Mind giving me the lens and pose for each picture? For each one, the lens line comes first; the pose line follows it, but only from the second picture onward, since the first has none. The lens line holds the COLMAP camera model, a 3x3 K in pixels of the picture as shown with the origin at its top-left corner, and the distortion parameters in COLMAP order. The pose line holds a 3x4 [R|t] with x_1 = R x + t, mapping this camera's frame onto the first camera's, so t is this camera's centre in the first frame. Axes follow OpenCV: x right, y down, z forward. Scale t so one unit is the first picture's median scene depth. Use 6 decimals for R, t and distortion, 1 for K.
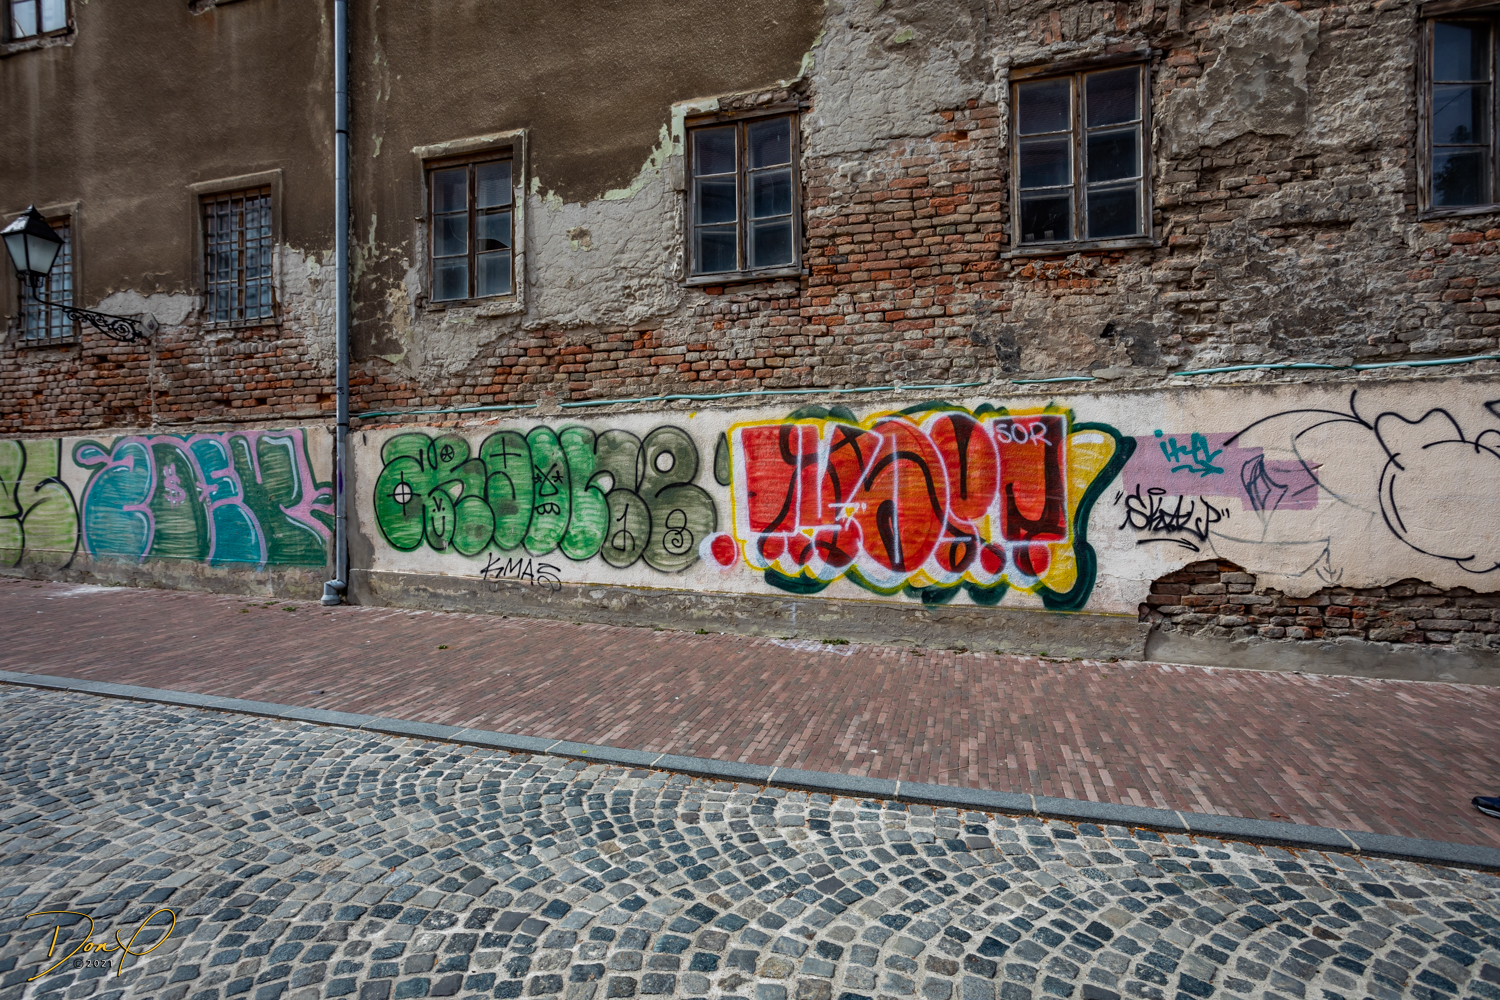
lens RADIAL K [[743.7, 0, 645.4], [0, 743.7, 496.5], [0, 0, 1]] dist [-0.034619, 0.015166]
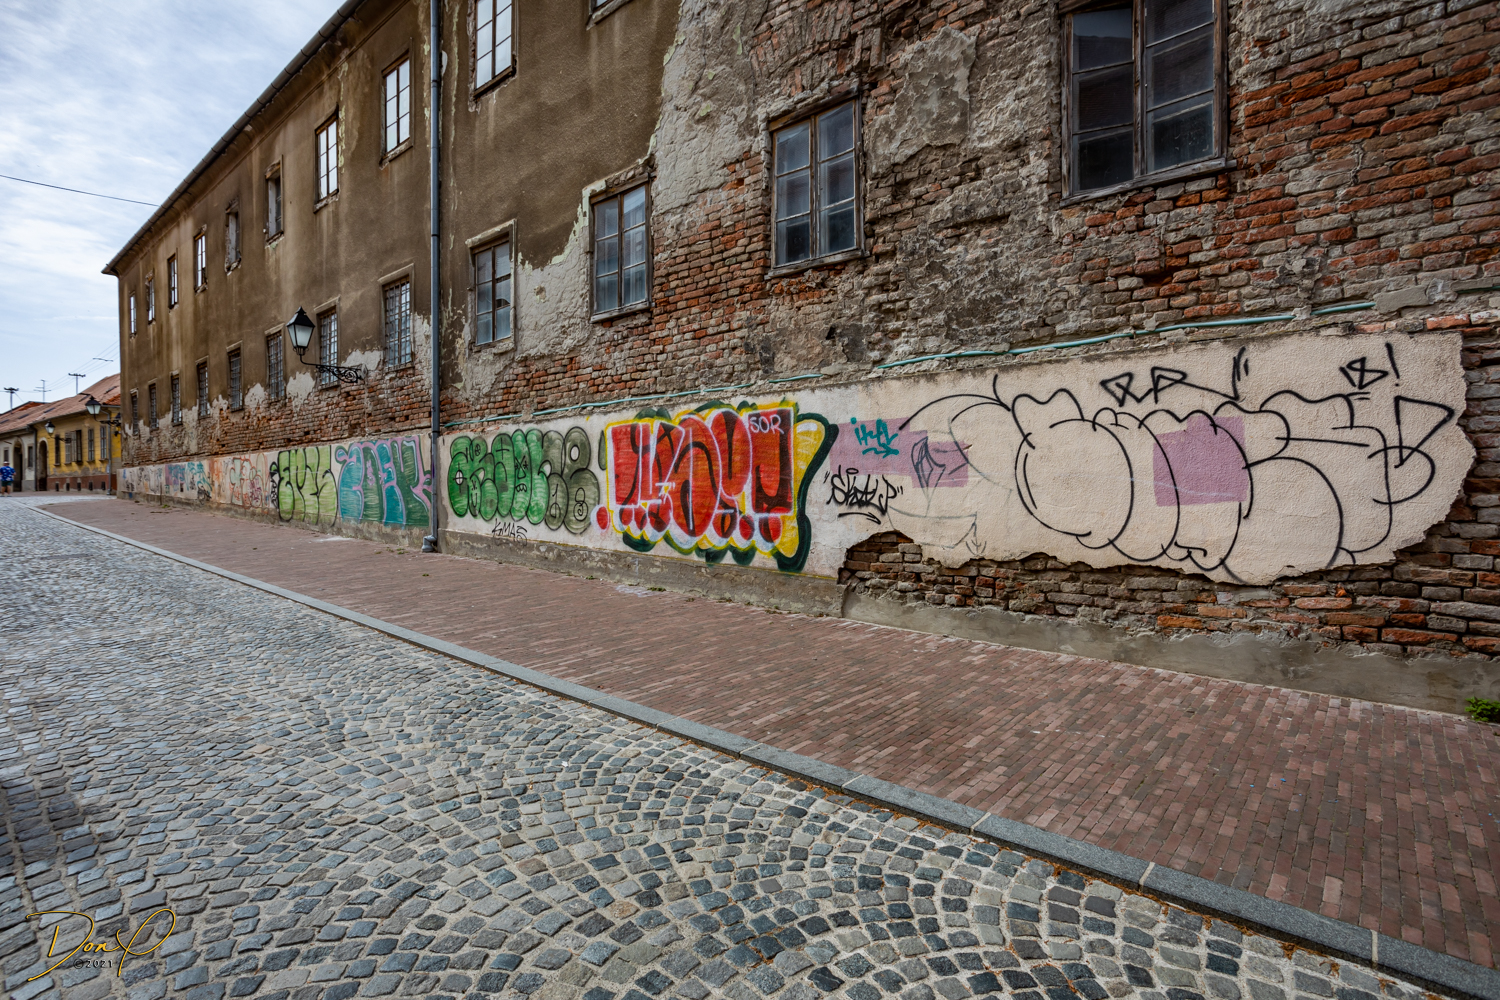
lens RADIAL K [[743.7, 0, 744.0], [0, 743.7, 502.9], [0, 0, 1]] dist [-0.034619, 0.015166]
pose [[0.909094, 0.014181, -0.416349, 0.971946], [-0.011690, 0.999895, 0.008533, 0.032750], [0.416426, -0.002890, 0.909165, -0.122361]]
